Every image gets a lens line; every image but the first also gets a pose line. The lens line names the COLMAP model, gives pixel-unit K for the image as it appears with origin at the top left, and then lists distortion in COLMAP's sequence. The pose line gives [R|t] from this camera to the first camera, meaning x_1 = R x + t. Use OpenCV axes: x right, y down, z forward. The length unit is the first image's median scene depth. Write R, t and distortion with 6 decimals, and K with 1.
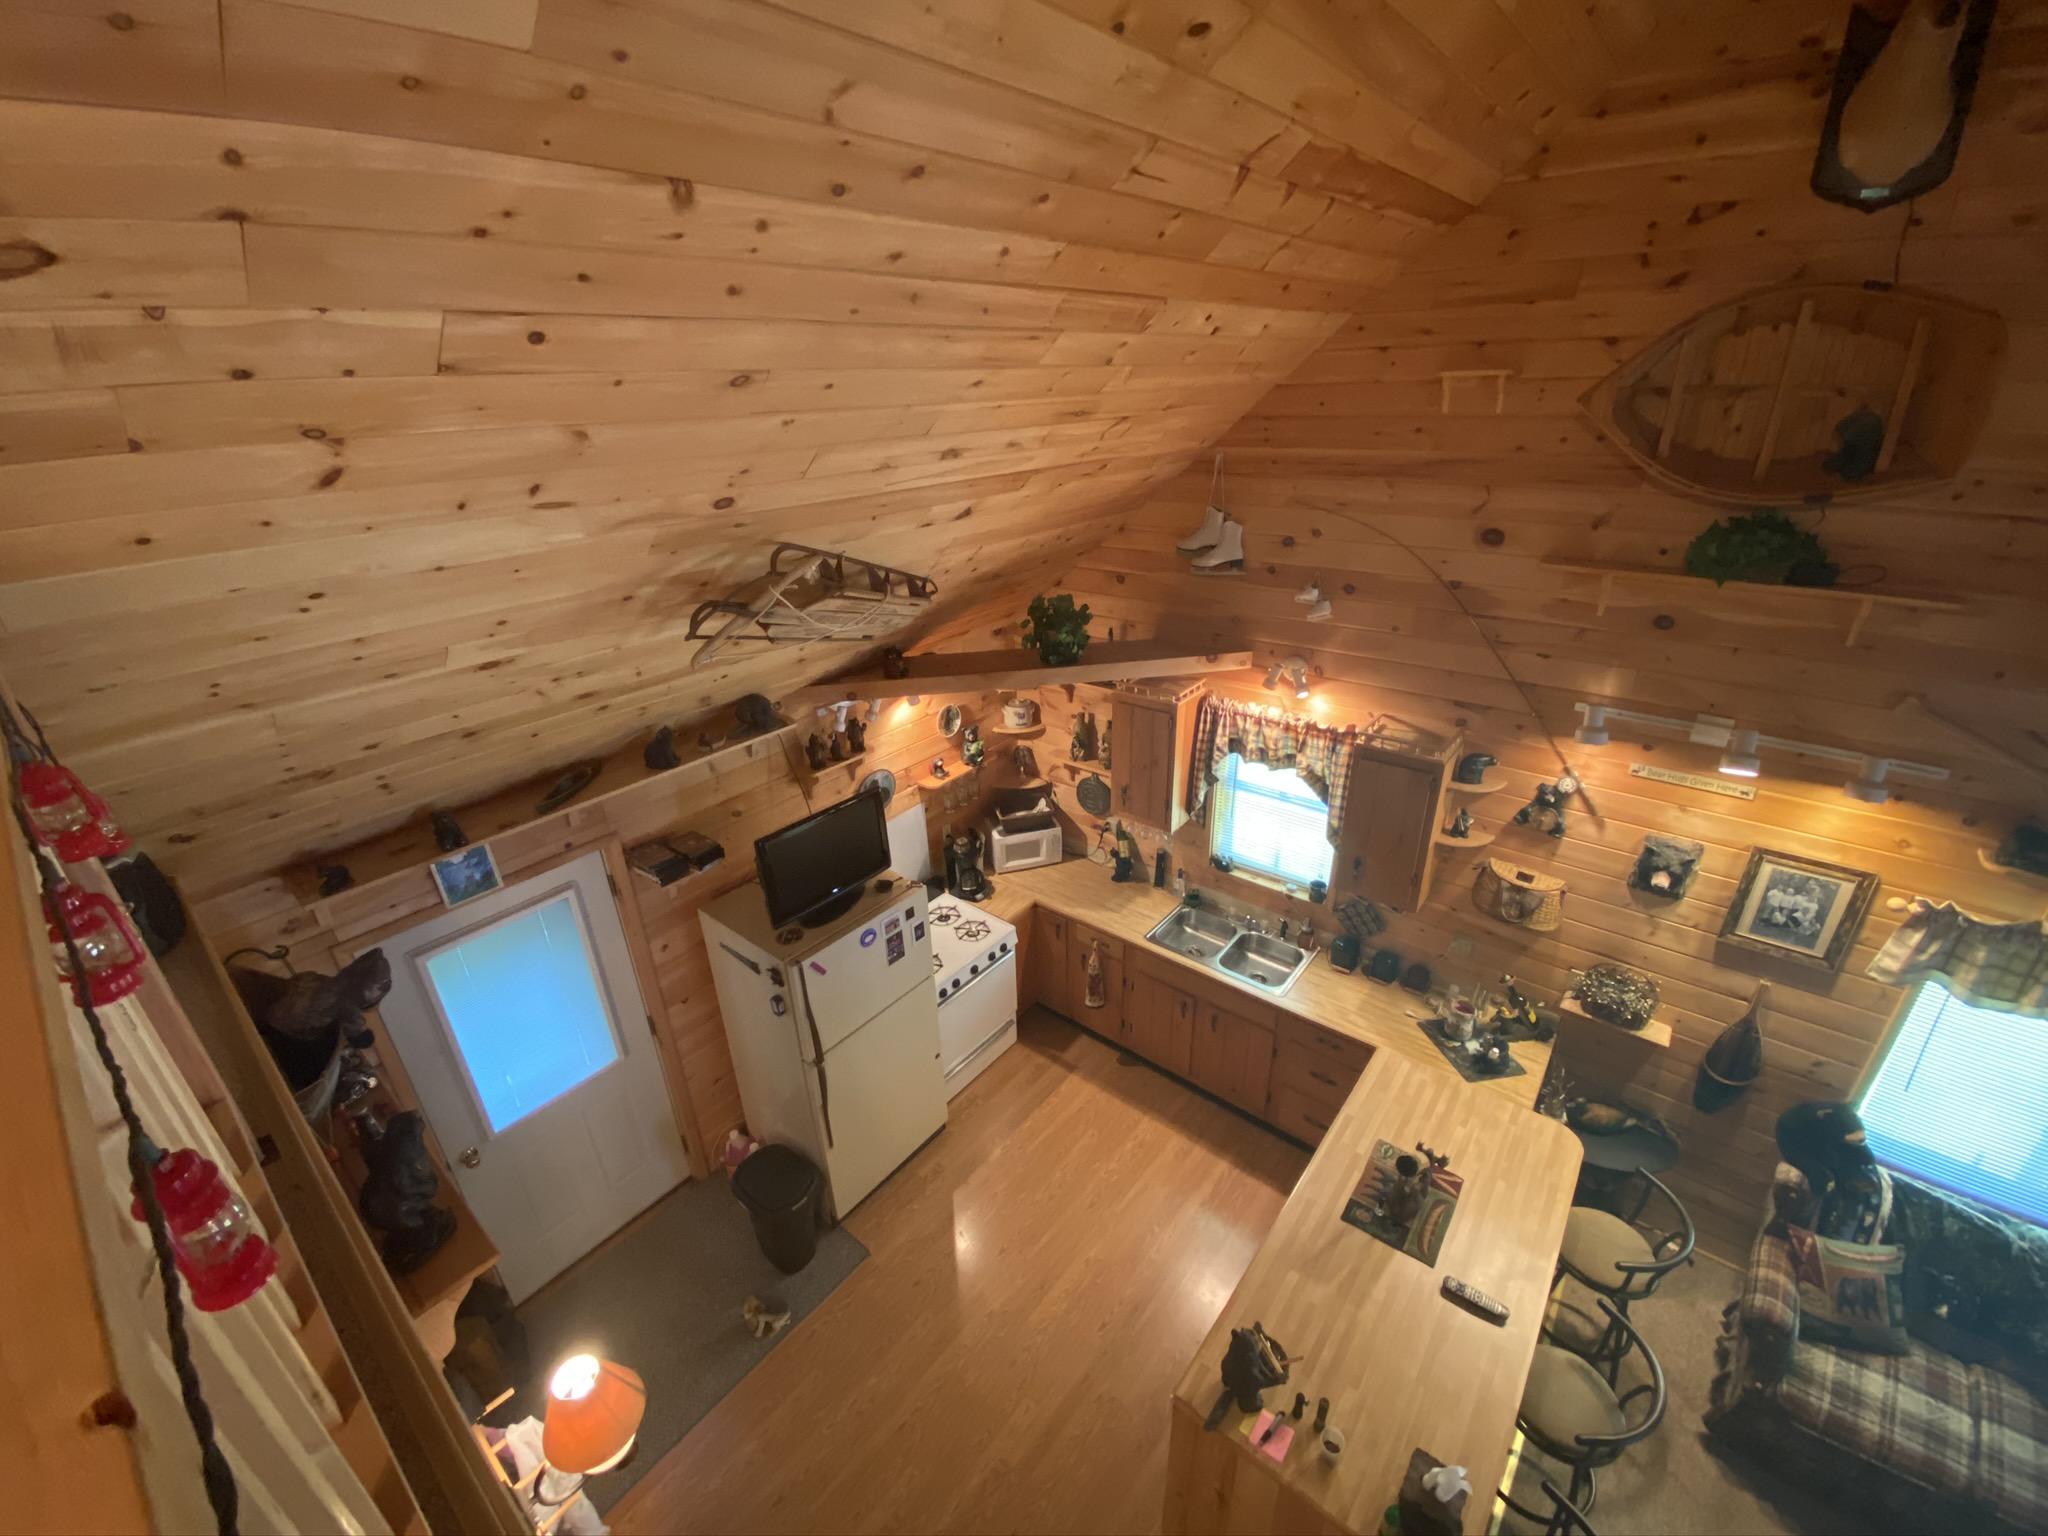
lens RADIAL K [[818.2, 0, 1023.4], [0, 818.2, 780.7], [0, 0, 1]] dist [-0.027265, -0.000611]
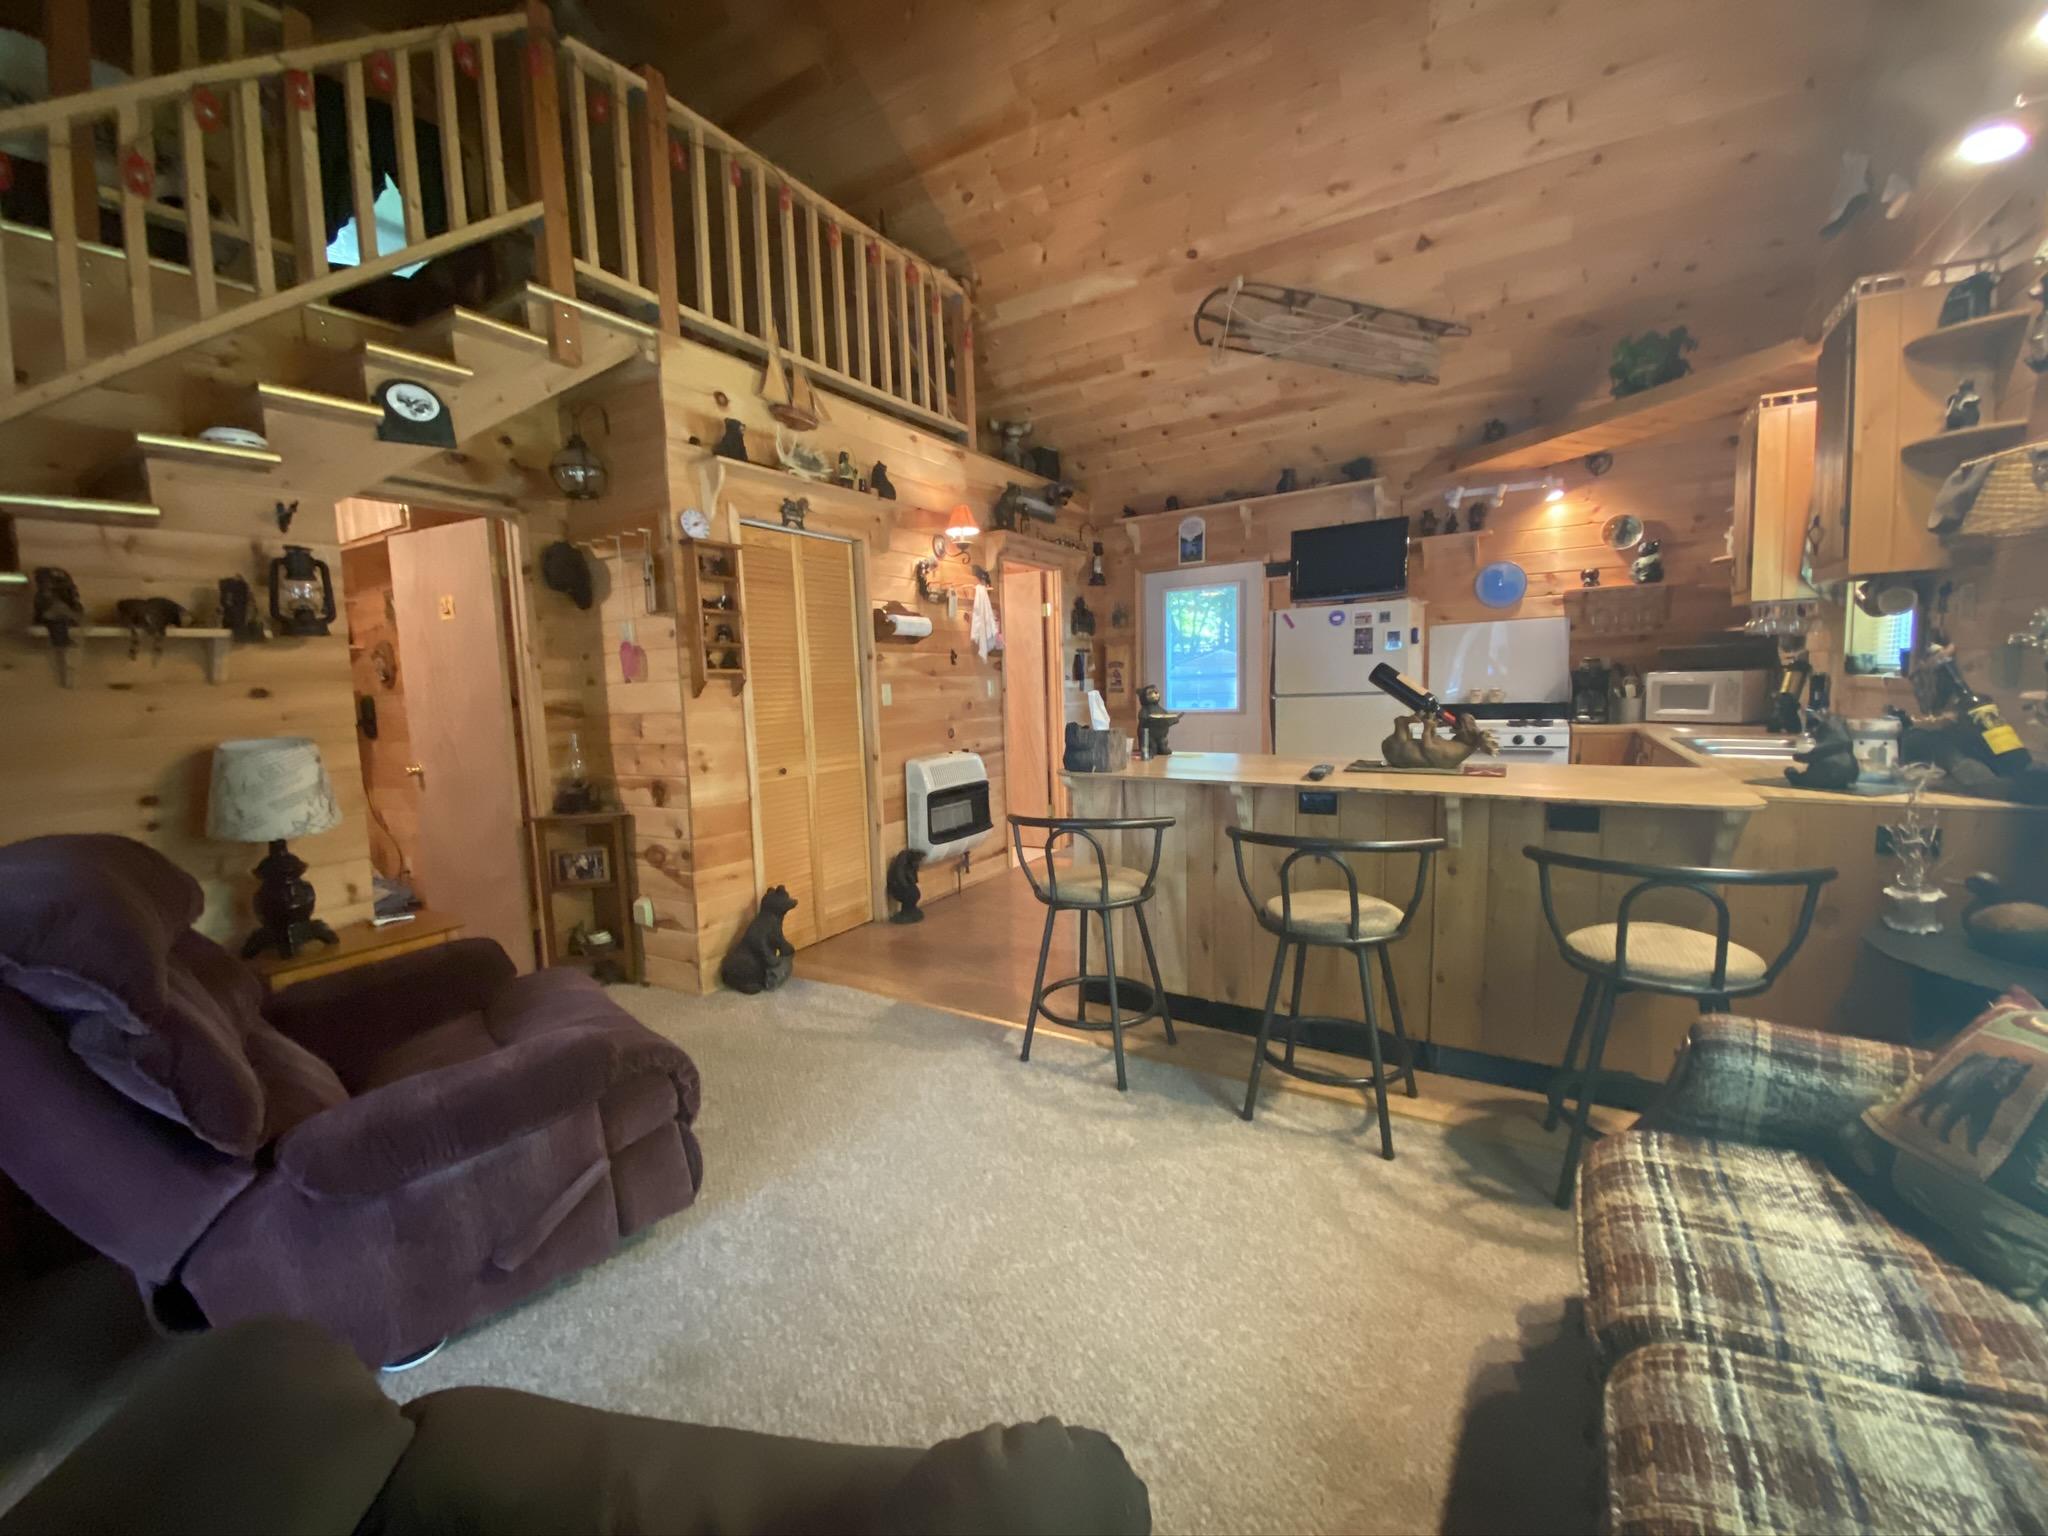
lens RADIAL K [[818.2, 0, 1021.9], [0, 818.2, 772.6], [0, 0, 1]] dist [-0.027265, -0.000611]
pose [[0.101303, 0.113026, -0.988414, 0.773812], [-0.413085, 0.908609, 0.061563, 0.400287], [0.905041, 0.402062, 0.138734, 0.360377]]
